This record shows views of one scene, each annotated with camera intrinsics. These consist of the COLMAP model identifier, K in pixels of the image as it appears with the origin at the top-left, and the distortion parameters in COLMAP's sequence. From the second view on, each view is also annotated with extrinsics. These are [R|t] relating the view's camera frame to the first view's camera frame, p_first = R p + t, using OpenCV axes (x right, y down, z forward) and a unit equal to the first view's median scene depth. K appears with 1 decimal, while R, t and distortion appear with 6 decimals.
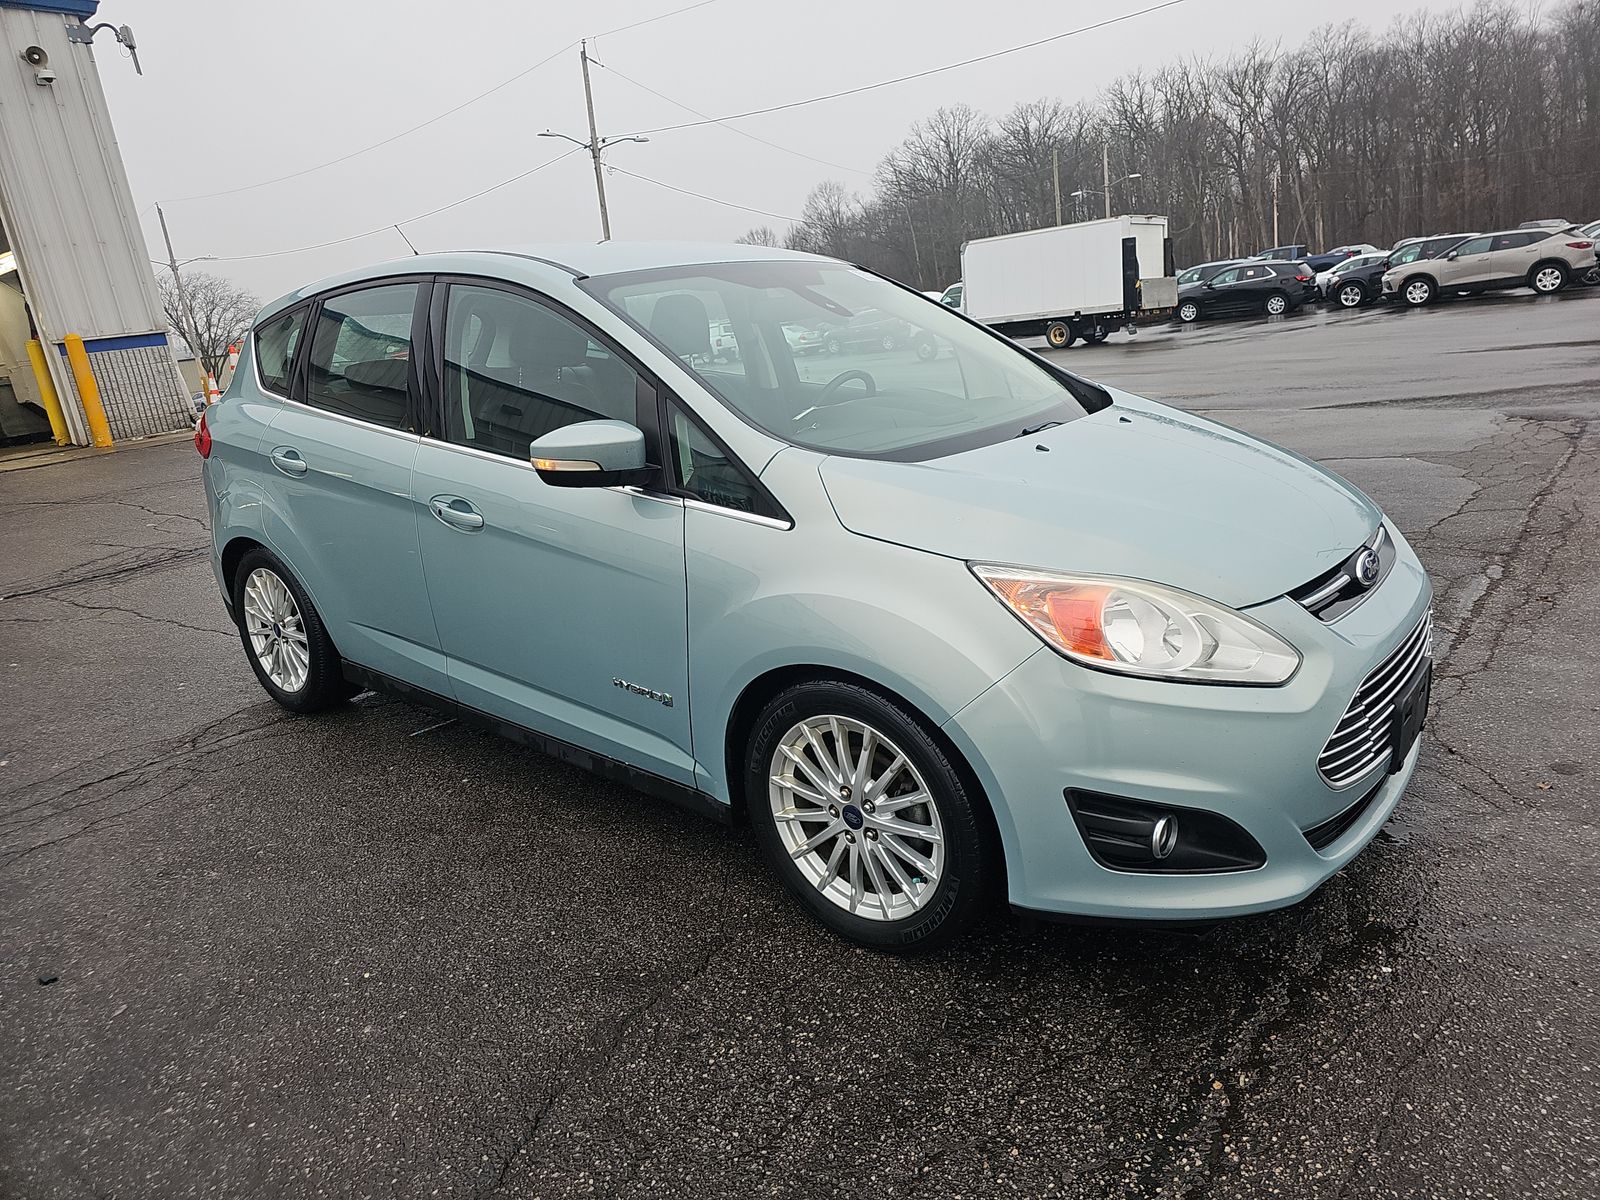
lens RADIAL K [[1121.6, 0, 800.0], [0, 1121.6, 600.0], [0, 0, 1]] dist [-0.003925, -0.007311]
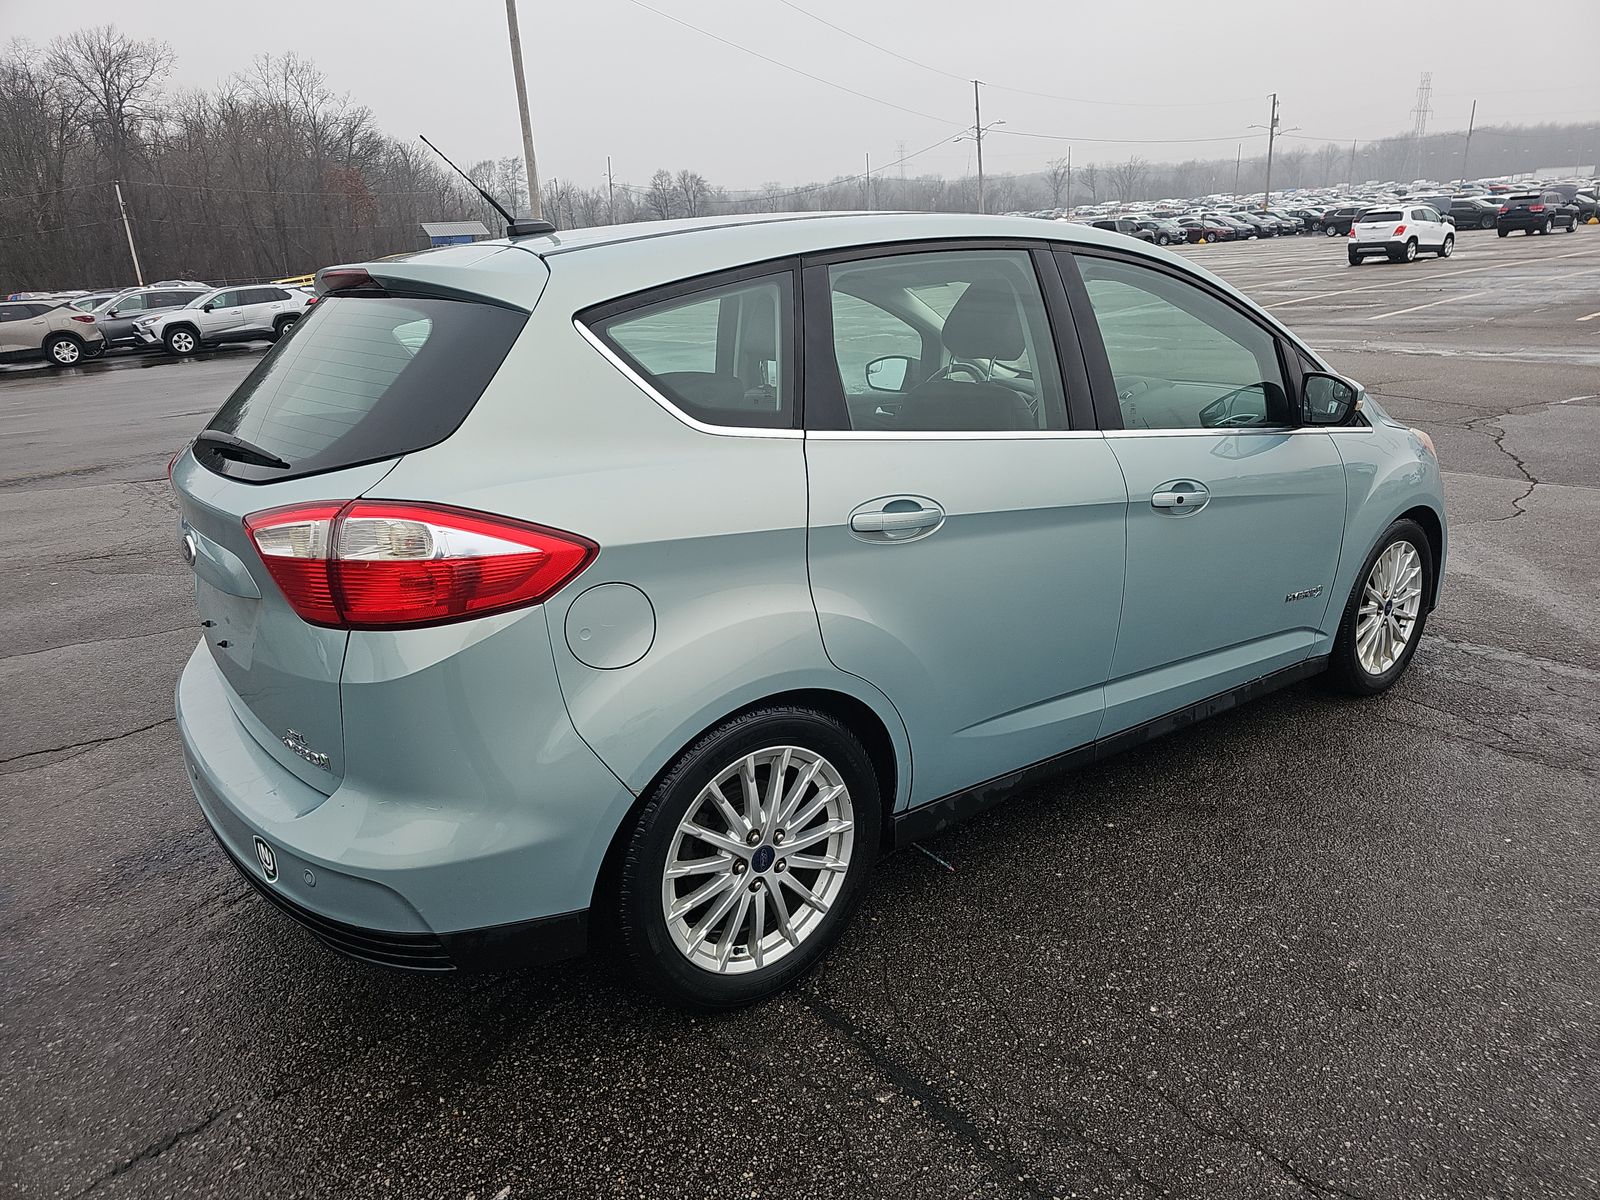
lens RADIAL K [[1121.6, 0, 800.0], [0, 1121.6, 600.0], [0, 0, 1]] dist [-0.003925, -0.007311]
pose [[0.195176, -0.191470, 0.961897, -0.366899], [0.274163, 0.952311, 0.133932, -0.052222], [-0.941669, 0.237576, 0.238362, 0.347357]]
